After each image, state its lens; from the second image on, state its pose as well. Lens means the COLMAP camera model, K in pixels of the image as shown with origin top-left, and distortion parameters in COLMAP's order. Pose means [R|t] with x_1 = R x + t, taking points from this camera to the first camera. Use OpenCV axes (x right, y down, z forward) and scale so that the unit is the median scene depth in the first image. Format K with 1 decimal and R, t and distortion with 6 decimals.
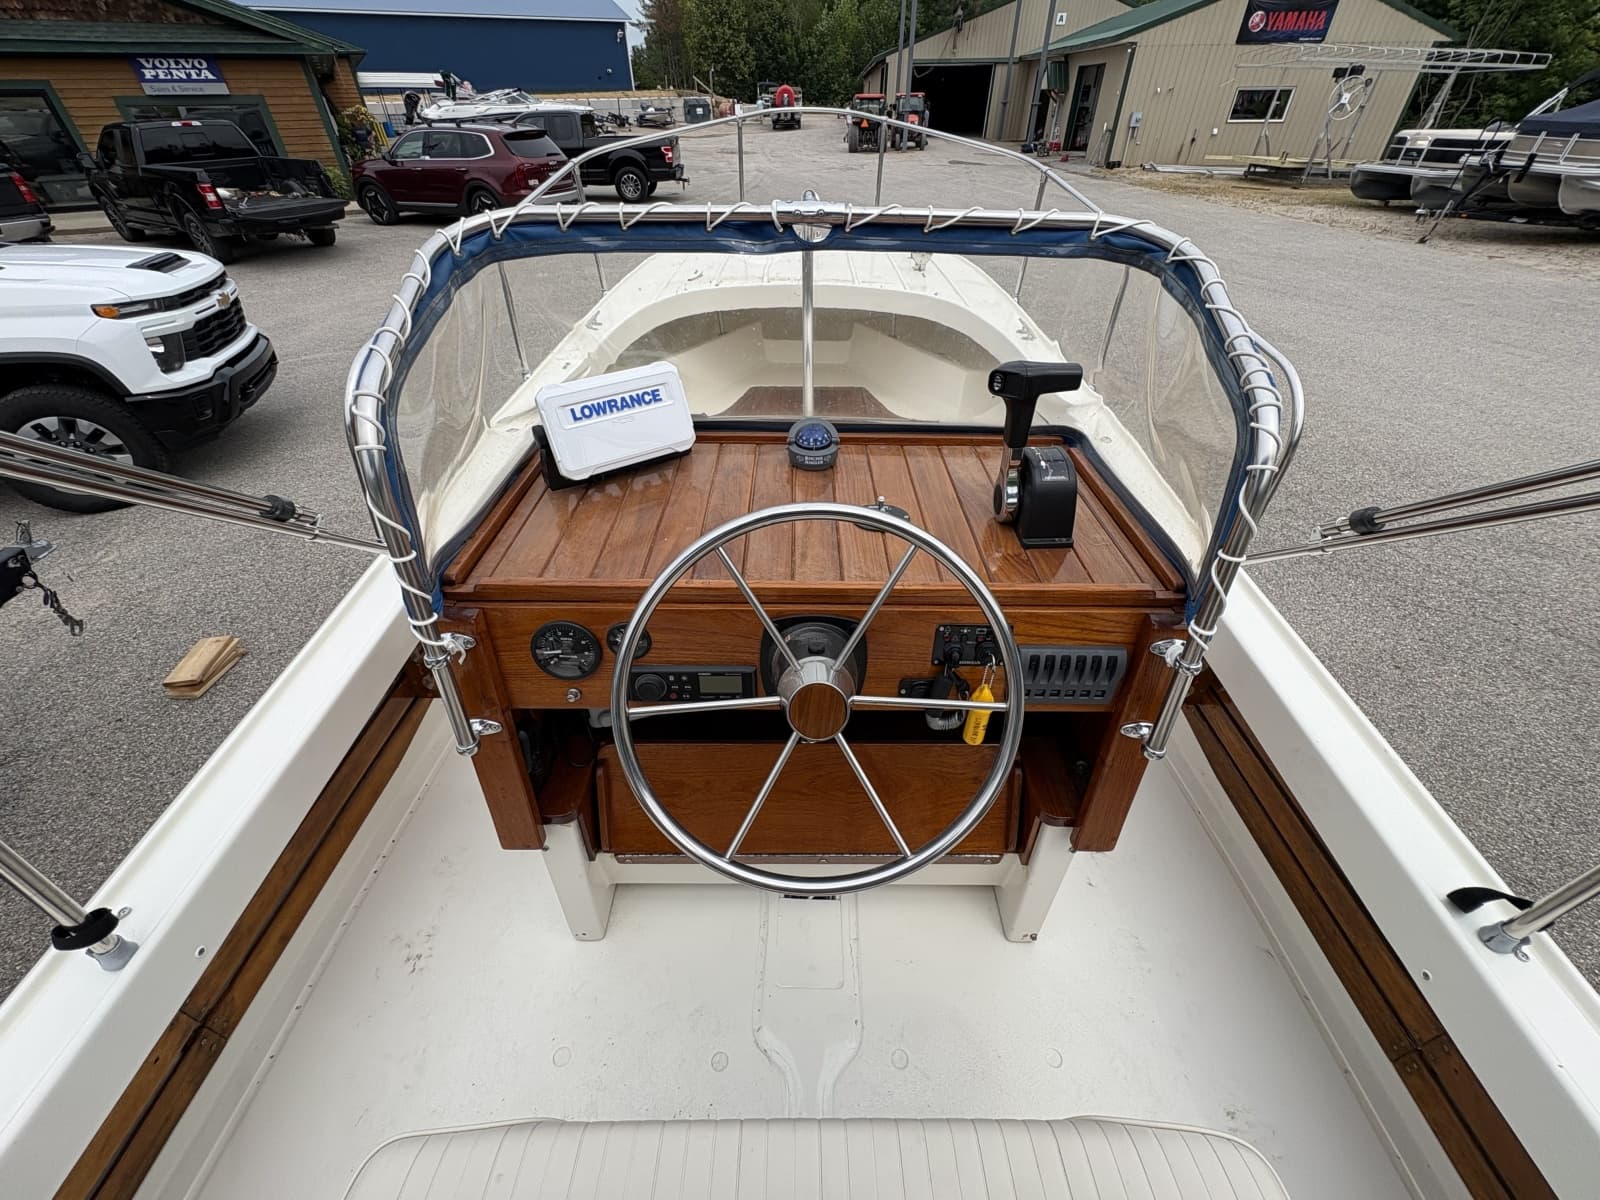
lens RADIAL K [[642.3, 0, 800.0], [0, 642.3, 600.0], [0, 0, 1]] dist [0.002121, -0.000098]
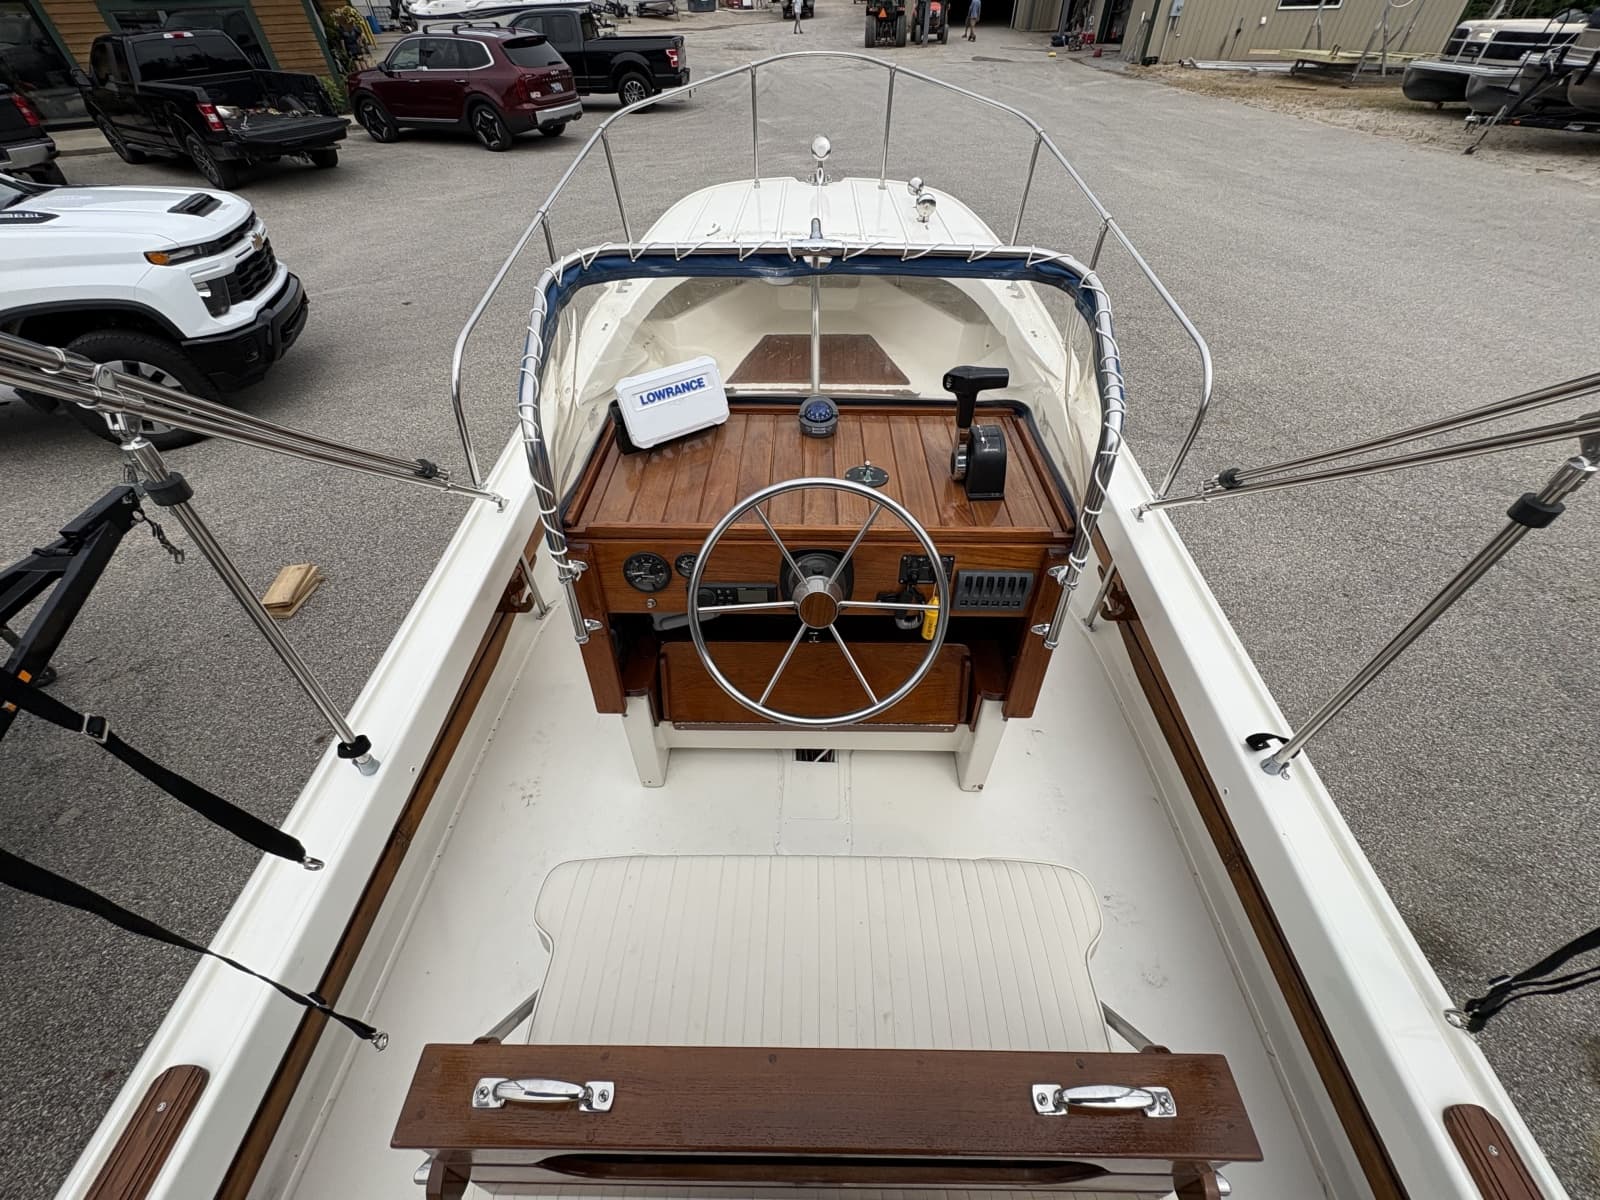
lens RADIAL K [[642.3, 0, 800.0], [0, 642.3, 600.0], [0, 0, 1]] dist [0.002121, -0.000098]
pose [[0.999852, 0.003729, -0.016785, 0.002641], [-0.001914, 0.994268, 0.106899, -0.005243], [0.017088, -0.106852, 0.994128, -0.154565]]
